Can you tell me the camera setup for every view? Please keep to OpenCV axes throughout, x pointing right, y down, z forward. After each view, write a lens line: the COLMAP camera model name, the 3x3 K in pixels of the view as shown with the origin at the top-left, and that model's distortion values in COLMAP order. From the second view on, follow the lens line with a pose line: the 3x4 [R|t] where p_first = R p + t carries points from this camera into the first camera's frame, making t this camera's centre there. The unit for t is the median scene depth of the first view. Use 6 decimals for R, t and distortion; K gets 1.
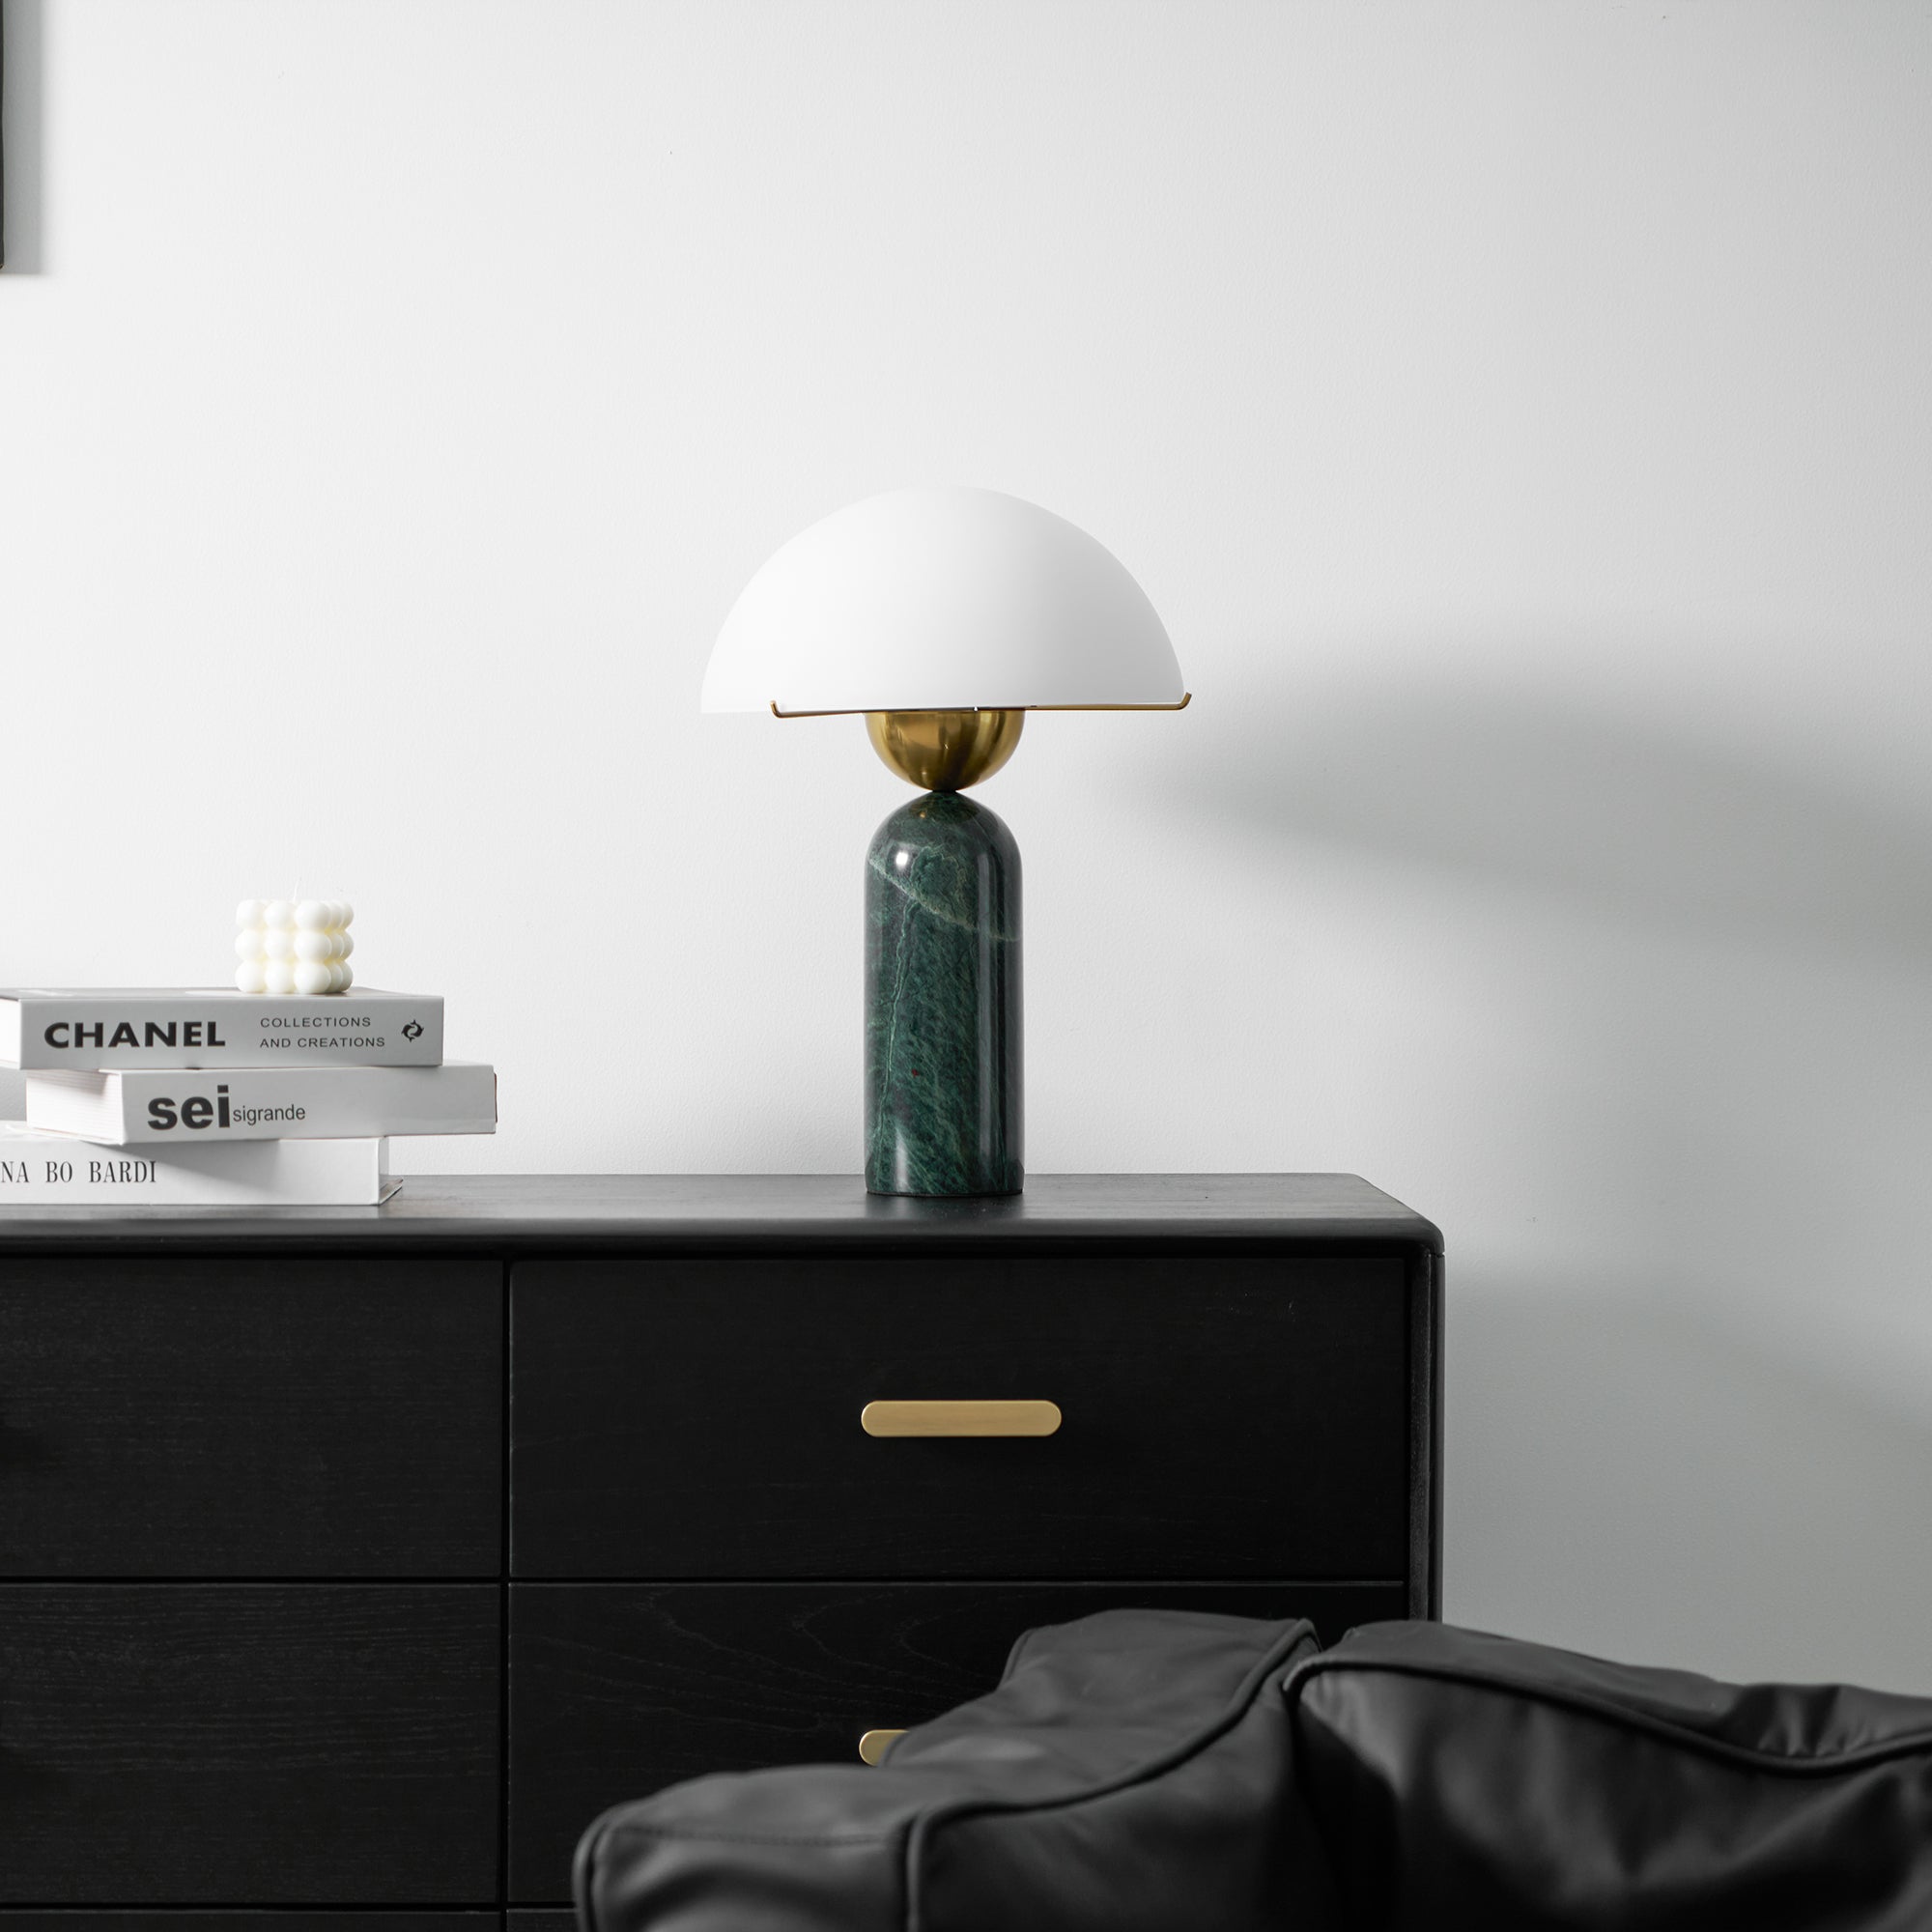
lens RADIAL K [[7175.8, 0, 967.4], [0, 7175.8, 887.1], [0, 0, 1]] dist [0.199006, -5.293611]
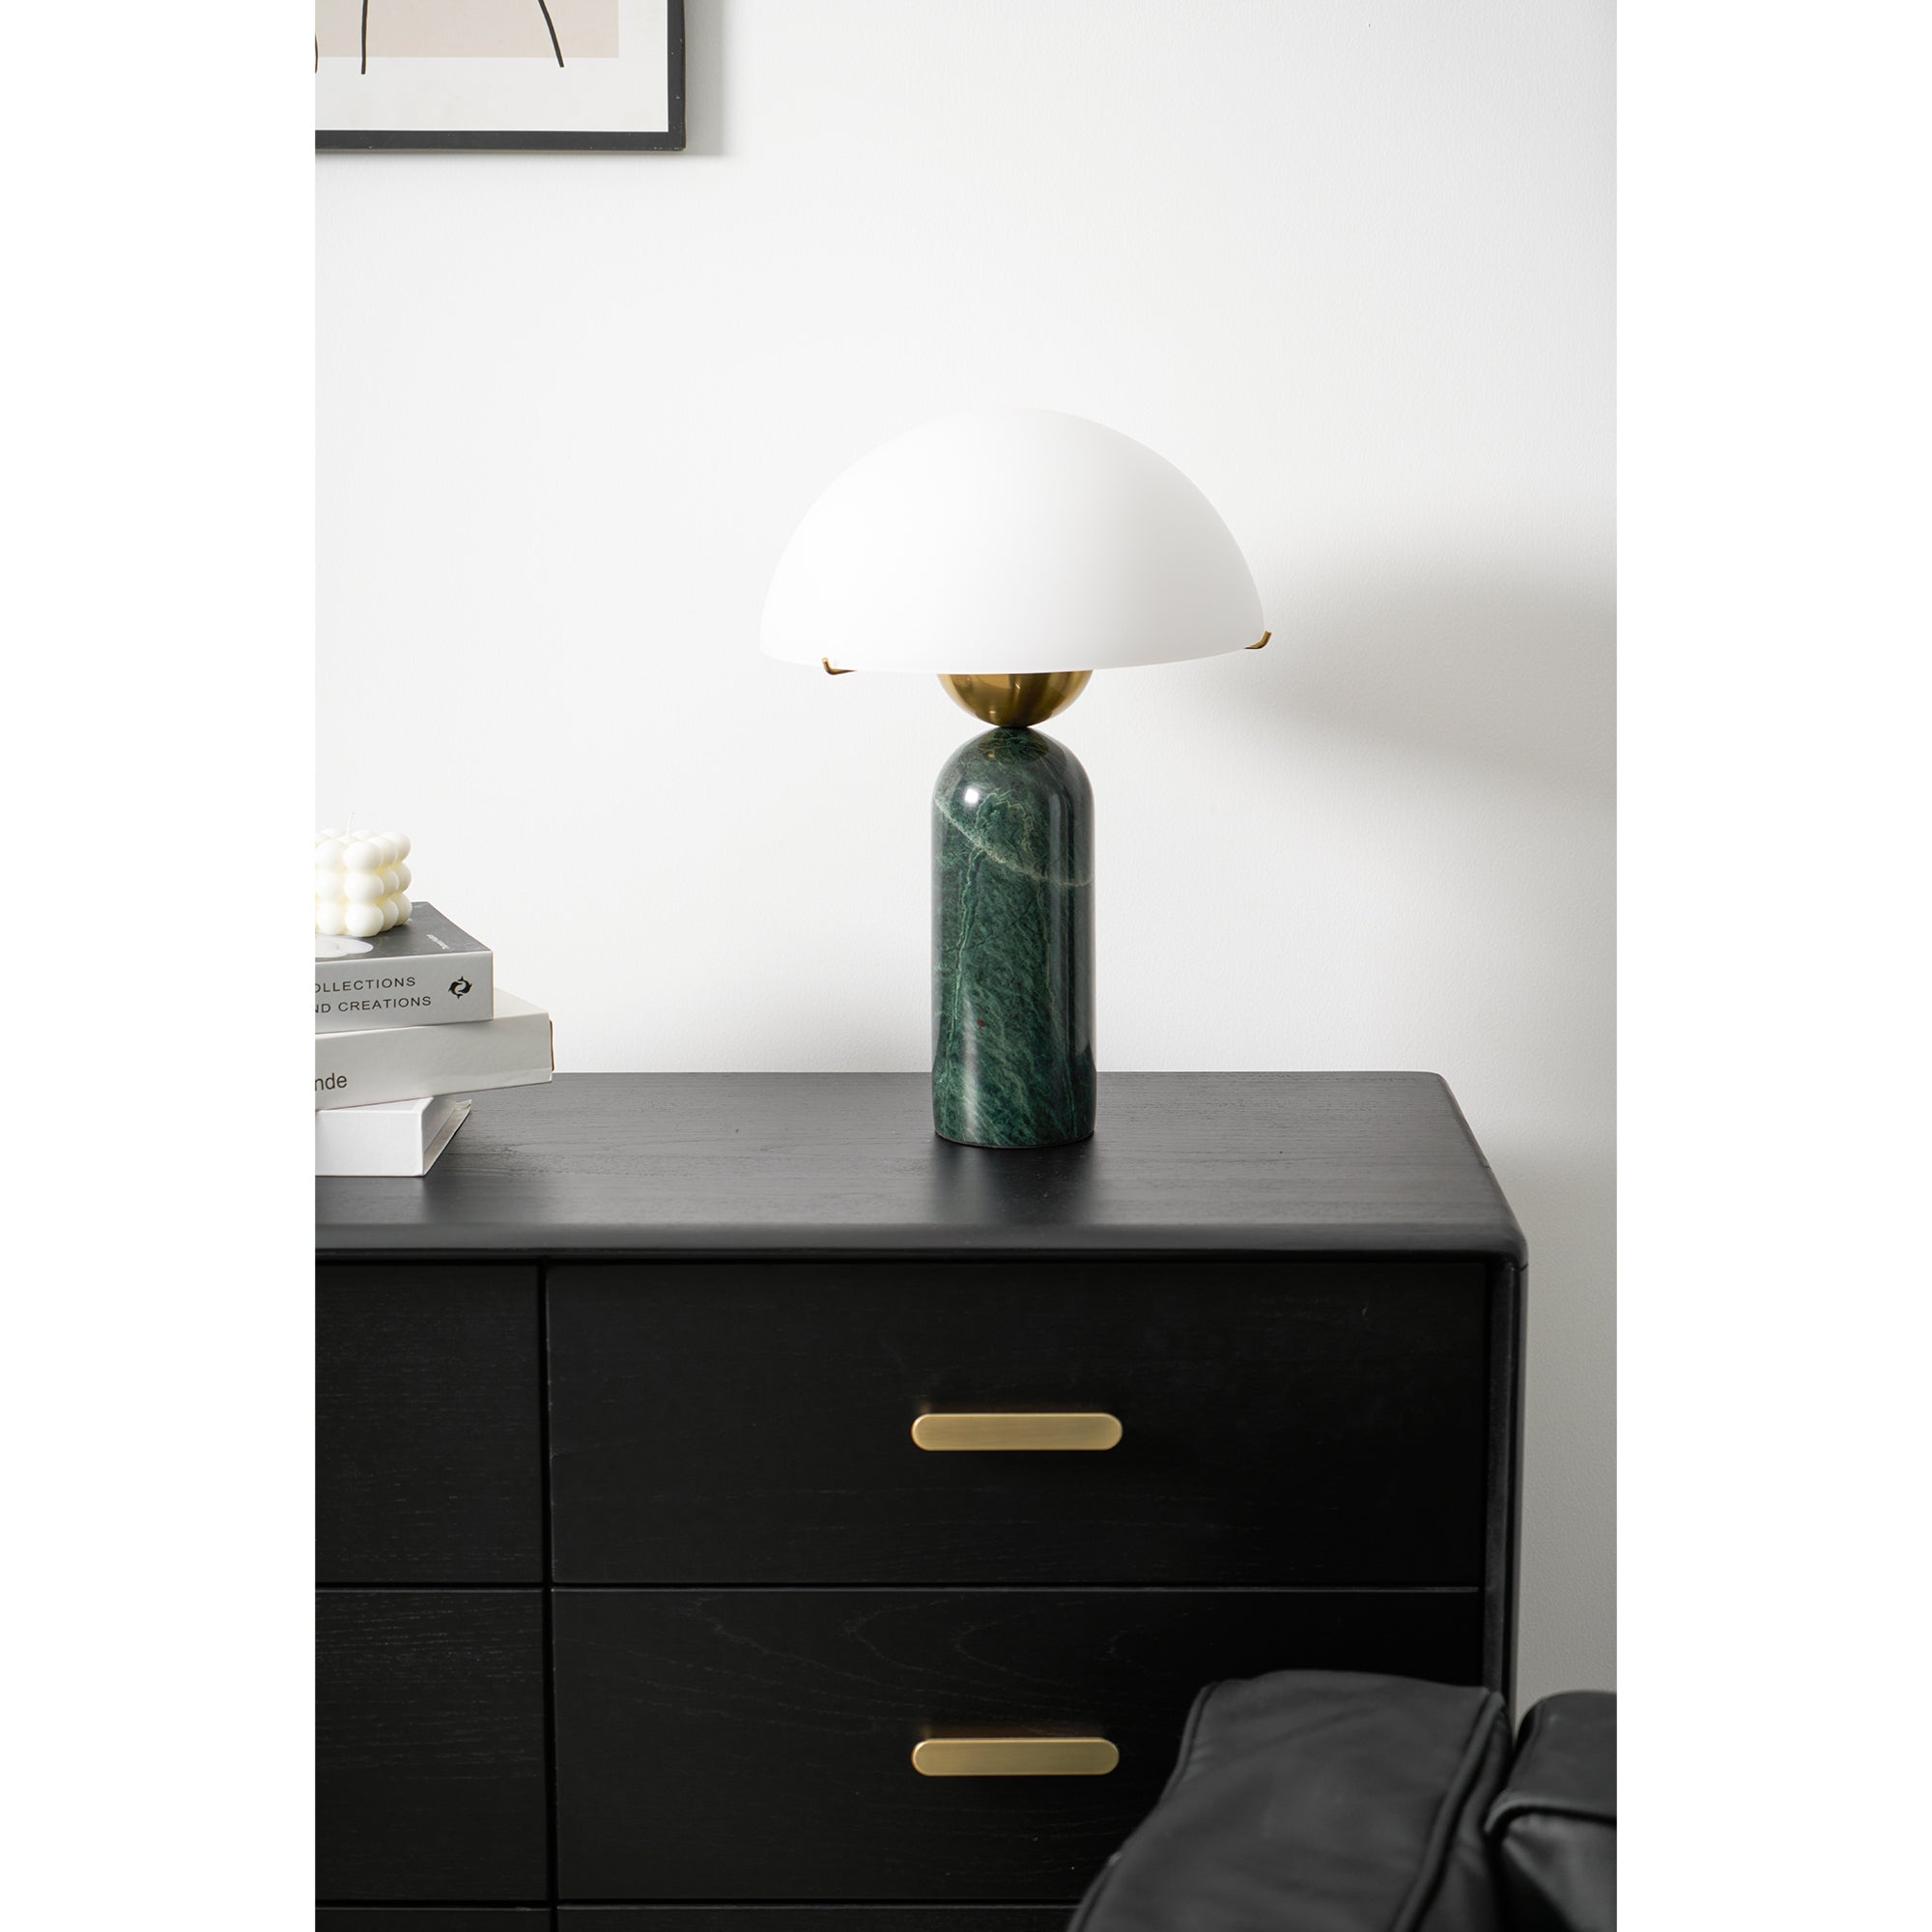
lens RADIAL K [[4541.1, 0, 973.2], [0, 4541.1, 970.1], [0, 0, 1]] dist [-0.009330, 0.280206]
pose [[0.998961, 0.005682, -0.045215, 0.019375], [0.002059, 0.985556, 0.169335, -0.085217], [0.045524, -0.169252, 0.984521, 0.397789]]
